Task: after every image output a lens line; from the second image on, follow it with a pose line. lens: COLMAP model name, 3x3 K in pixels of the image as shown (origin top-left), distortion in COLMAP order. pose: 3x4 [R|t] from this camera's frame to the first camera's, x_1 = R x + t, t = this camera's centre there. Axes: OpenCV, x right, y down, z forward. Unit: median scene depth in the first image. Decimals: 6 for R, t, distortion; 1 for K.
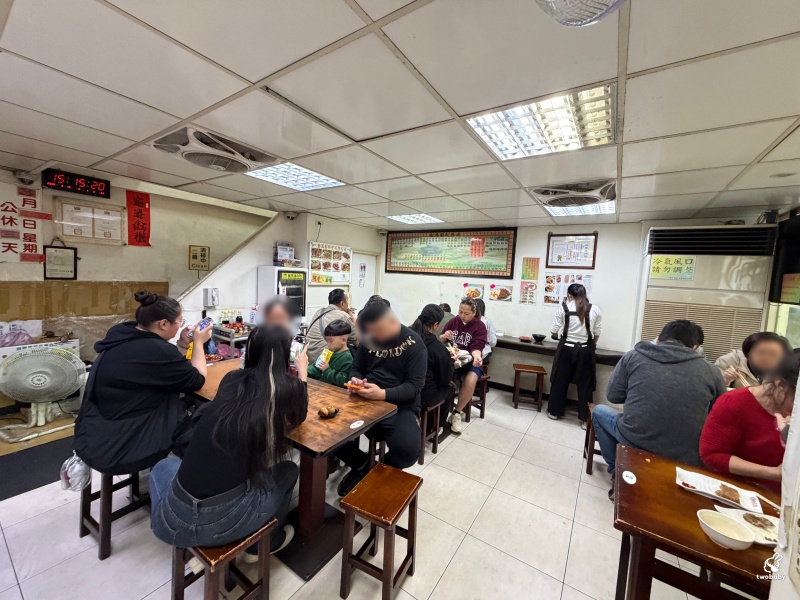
lens RADIAL K [[319.3, 0, 399.3], [0, 319.3, 299.4], [0, 0, 1]] dist [0.001518, 0.000054]
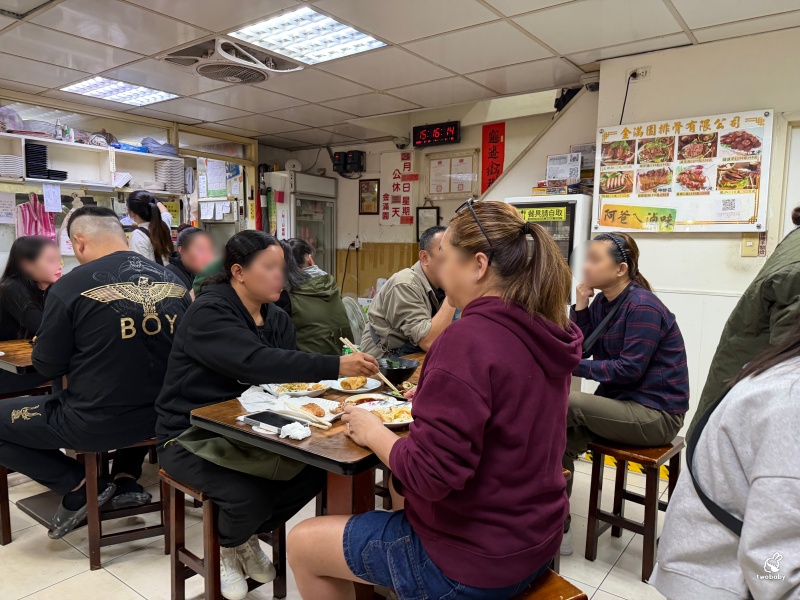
lens RADIAL K [[566.9, 0, 400.3], [0, 566.9, 303.1], [0, 0, 1]] dist [-0.029568, -0.004802]
pose [[-0.059328, 0.044353, -0.997253, 0.483141], [-0.089707, 0.994733, 0.049578, 0.032412], [0.994200, 0.092402, -0.055037, 0.808059]]
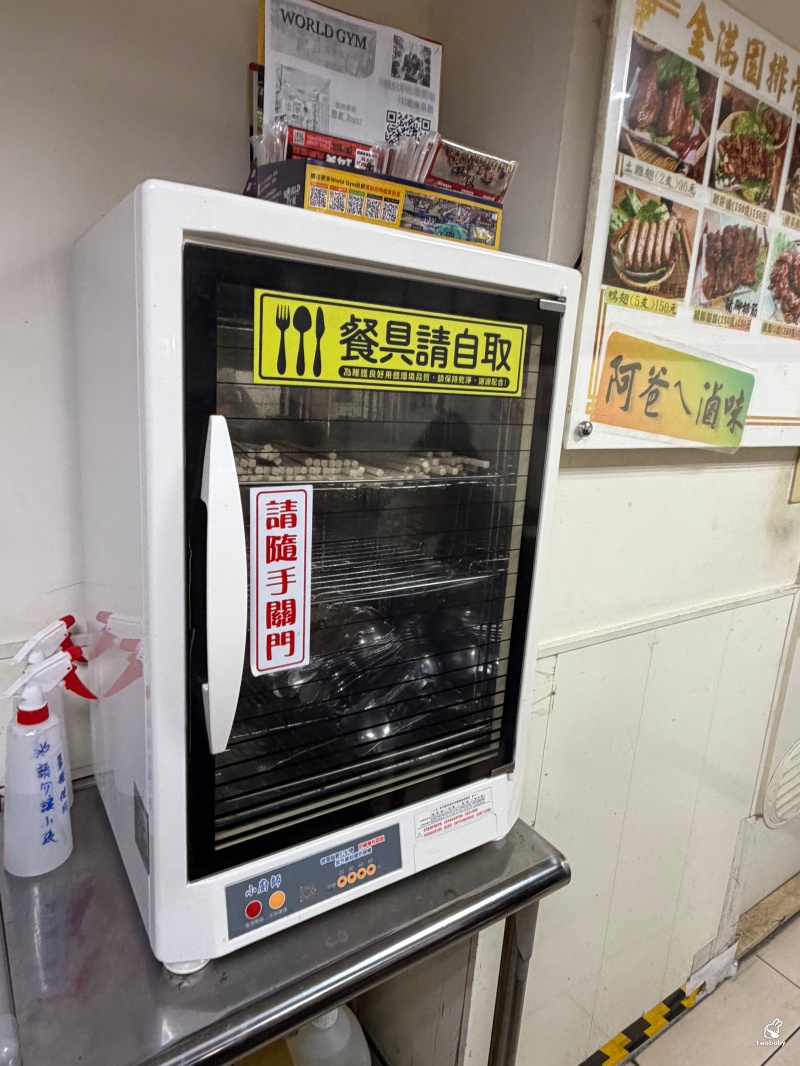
lens RADIAL K [[662.4, 0, 396.8], [0, 662.4, 533.0], [0, 0, 1]] dist [0.004510, -0.000166]
pose [[0.925288, 0.097441, -0.366533, -0.257077], [-0.047388, 0.988562, 0.143176, -0.048292], [0.376292, -0.115110, 0.919323, 0.798474]]
